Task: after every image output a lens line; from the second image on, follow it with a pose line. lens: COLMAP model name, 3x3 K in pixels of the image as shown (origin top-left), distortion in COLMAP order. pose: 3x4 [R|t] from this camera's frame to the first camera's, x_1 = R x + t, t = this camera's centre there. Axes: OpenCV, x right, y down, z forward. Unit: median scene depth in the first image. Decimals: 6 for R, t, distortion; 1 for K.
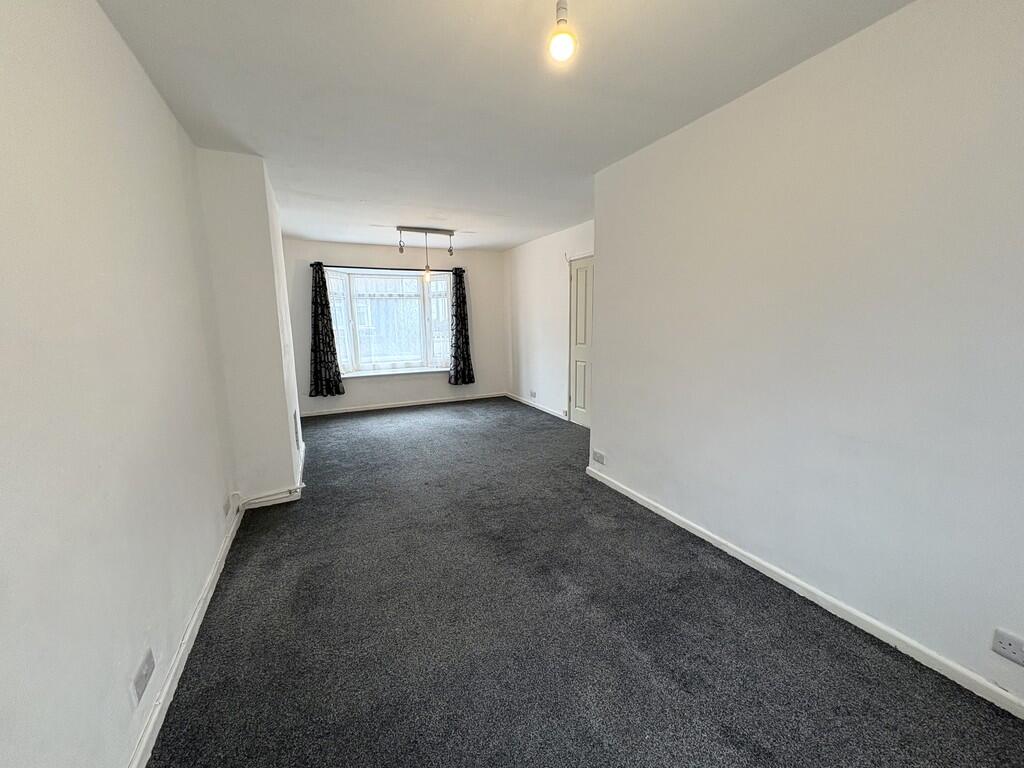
lens RADIAL K [[410.4, 0, 513.0], [0, 410.4, 384.6], [0, 0, 1]] dist [0.003745, 0.000184]
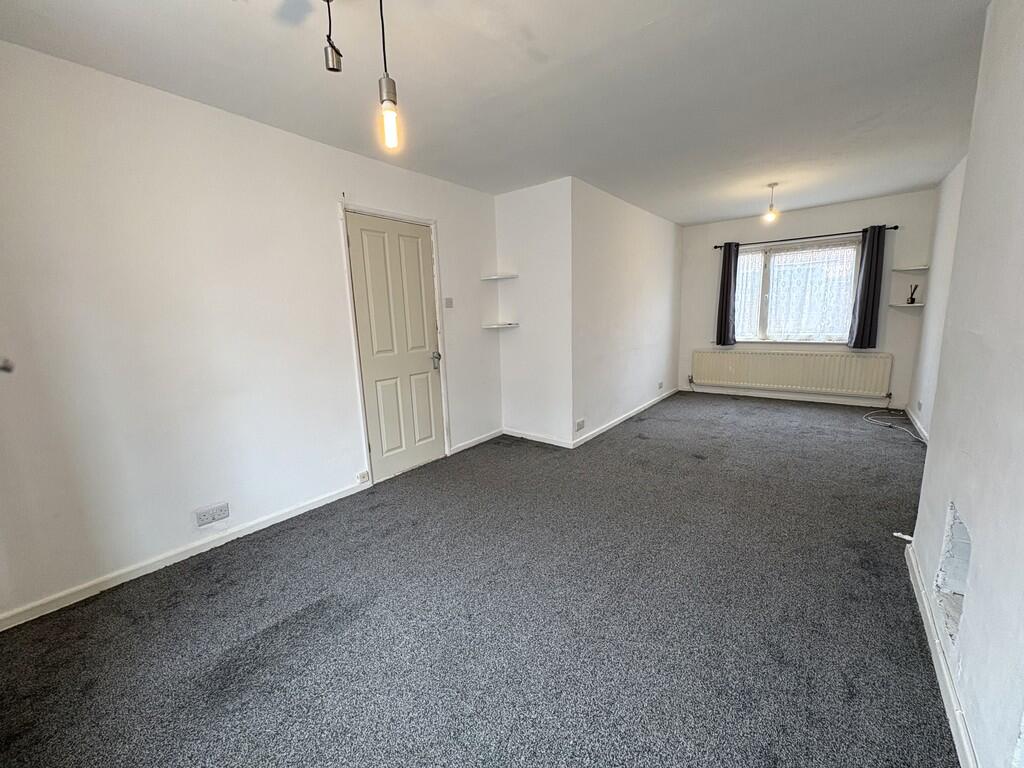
lens RADIAL K [[410.4, 0, 512.5], [0, 410.4, 383.0], [0, 0, 1]] dist [0.003745, 0.000184]
pose [[-0.452800, -0.122945, 0.883095, -0.498969], [0.178367, 0.957936, 0.224820, -0.162734], [-0.873589, 0.259314, -0.411824, 1.115484]]
